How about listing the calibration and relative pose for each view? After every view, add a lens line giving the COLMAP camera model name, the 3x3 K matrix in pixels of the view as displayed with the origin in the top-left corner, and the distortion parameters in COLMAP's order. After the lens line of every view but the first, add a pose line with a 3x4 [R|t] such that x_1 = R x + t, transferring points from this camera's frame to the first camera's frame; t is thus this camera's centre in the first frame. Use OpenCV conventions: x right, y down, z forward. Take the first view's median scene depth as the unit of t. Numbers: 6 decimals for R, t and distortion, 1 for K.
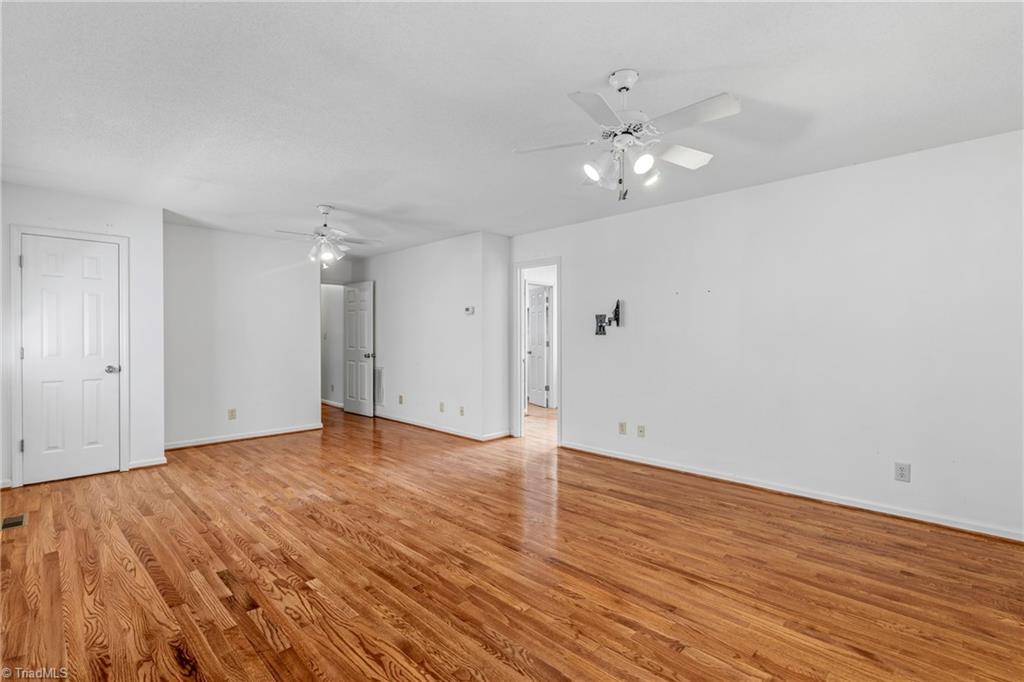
lens RADIAL K [[462.0, 0, 513.8], [0, 462.0, 338.0], [0, 0, 1]] dist [0.000221, -0.000563]
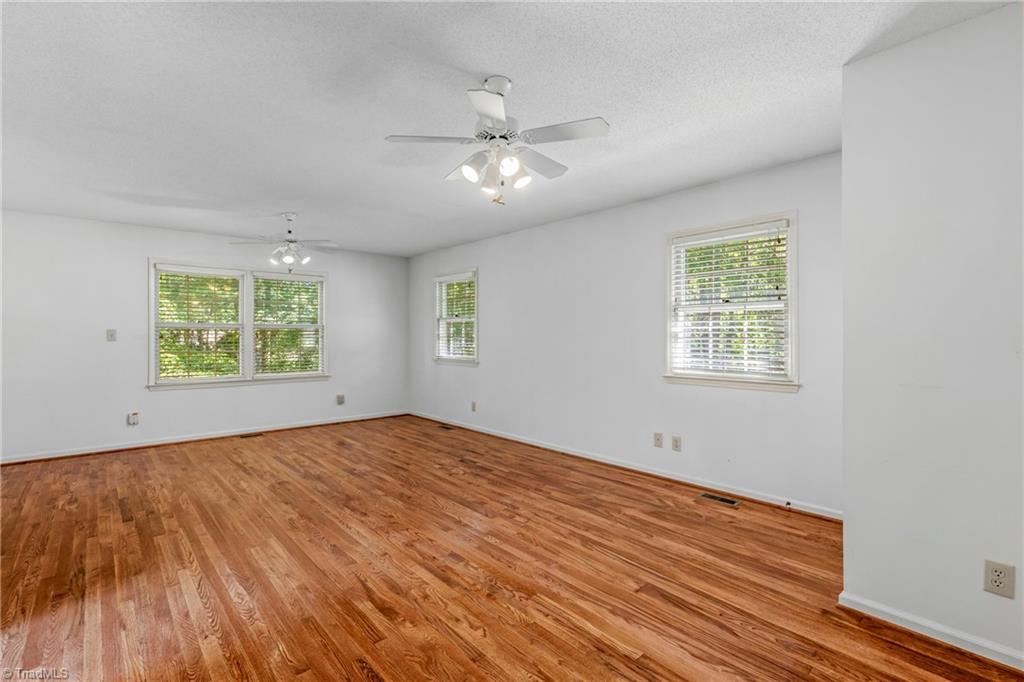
lens RADIAL K [[462.0, 0, 510.3], [0, 462.0, 337.7], [0, 0, 1]] dist [0.000221, -0.000563]
pose [[-0.997541, 0.002450, 0.070041, -0.621330], [0.003225, 0.999935, 0.010958, -0.010332], [-0.070010, 0.011157, -0.997484, 2.053548]]
